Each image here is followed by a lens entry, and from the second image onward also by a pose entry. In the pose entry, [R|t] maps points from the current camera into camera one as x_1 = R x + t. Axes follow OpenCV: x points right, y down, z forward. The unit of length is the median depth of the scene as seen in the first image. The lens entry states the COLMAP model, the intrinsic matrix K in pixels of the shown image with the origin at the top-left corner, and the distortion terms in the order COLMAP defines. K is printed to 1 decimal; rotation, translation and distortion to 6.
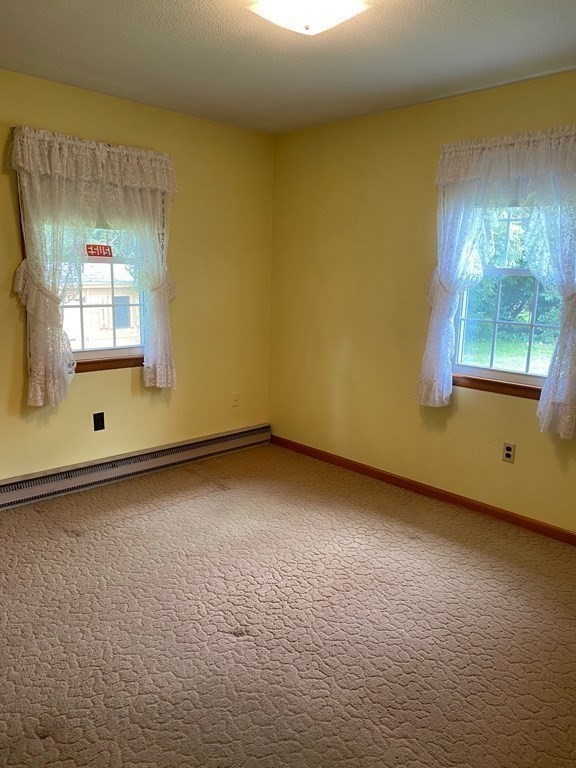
lens RADIAL K [[594.4, 0, 291.6], [0, 594.4, 380.3], [0, 0, 1]] dist [0.025607, -0.012157]
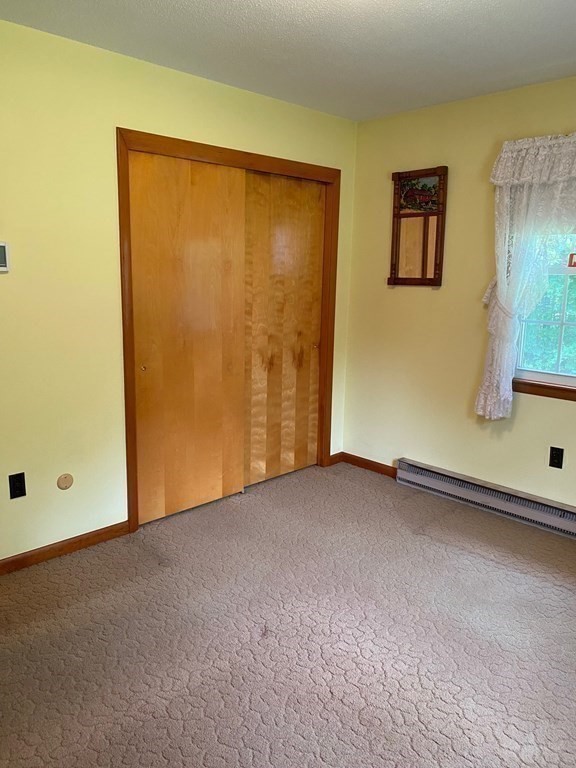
lens RADIAL K [[594.4, 0, 291.6], [0, 594.4, 380.3], [0, 0, 1]] dist [0.025607, -0.012157]
pose [[-0.023948, 0.147347, -0.988795, 0.560088], [-0.203608, 0.967629, 0.149125, -0.096170], [0.978760, 0.204898, 0.006829, 0.634513]]
